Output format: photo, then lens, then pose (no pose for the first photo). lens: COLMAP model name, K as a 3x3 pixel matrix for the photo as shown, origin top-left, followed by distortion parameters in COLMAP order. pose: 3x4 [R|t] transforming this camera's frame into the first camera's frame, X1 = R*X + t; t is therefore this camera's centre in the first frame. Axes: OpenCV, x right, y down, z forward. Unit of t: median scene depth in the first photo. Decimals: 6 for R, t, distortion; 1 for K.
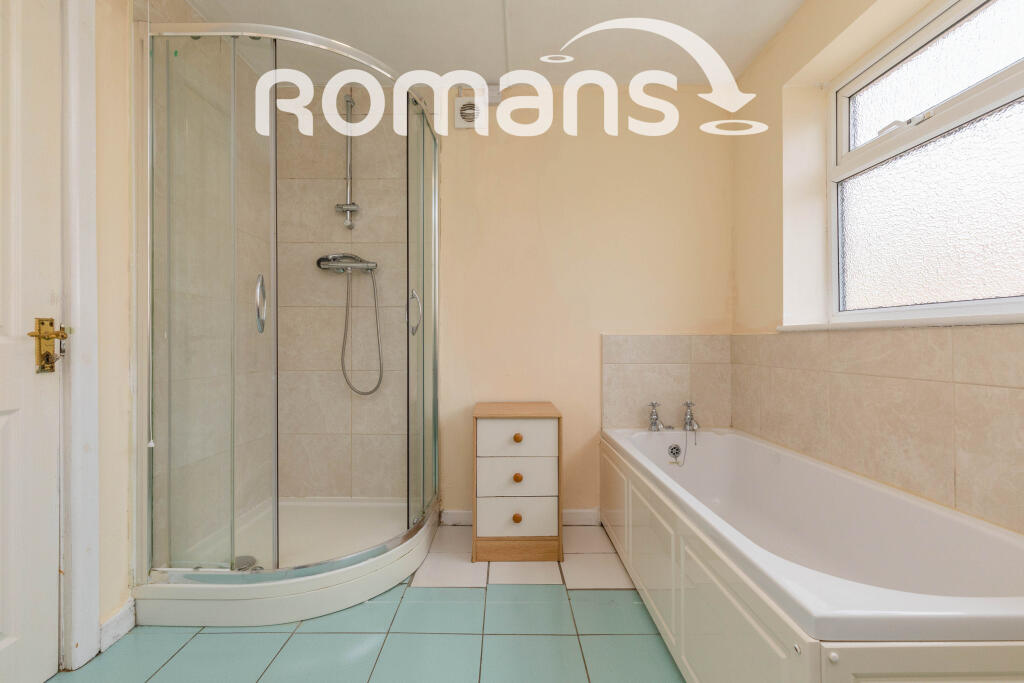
lens RADIAL K [[457.3, 0, 510.2], [0, 457.3, 343.9], [0, 0, 1]] dist [-0.000929, -0.000124]
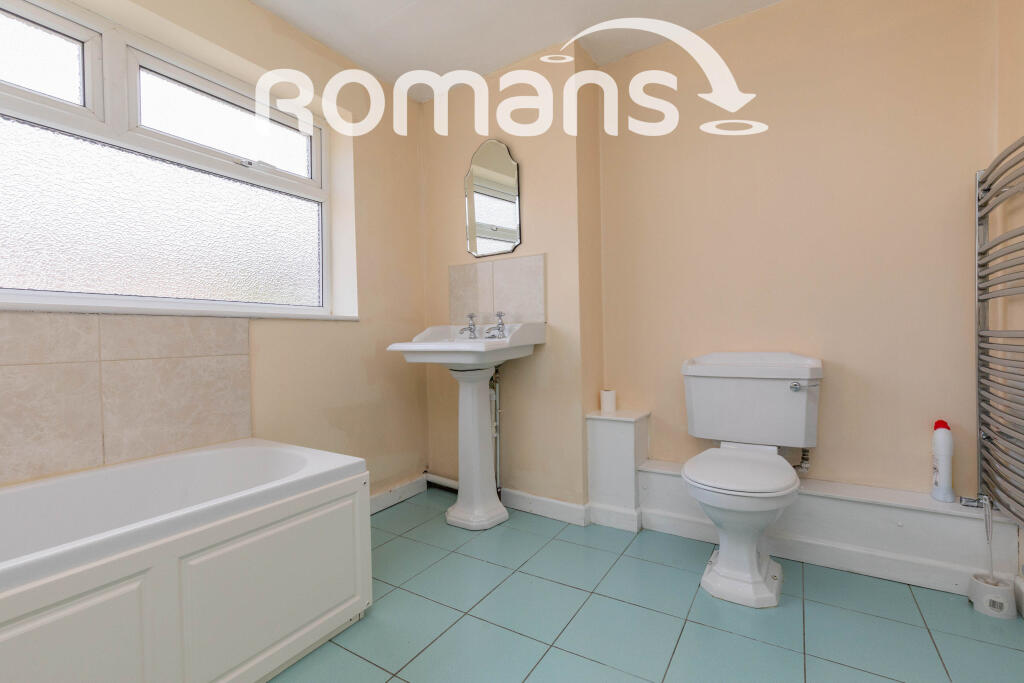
lens RADIAL K [[457.3, 0, 513.1], [0, 457.3, 337.3], [0, 0, 1]] dist [-0.000929, -0.000124]
pose [[-0.847317, -0.002222, 0.531084, -0.561373], [0.005272, 0.999907, 0.012595, 0.012868], [-0.531062, 0.013471, -0.847226, 1.399999]]
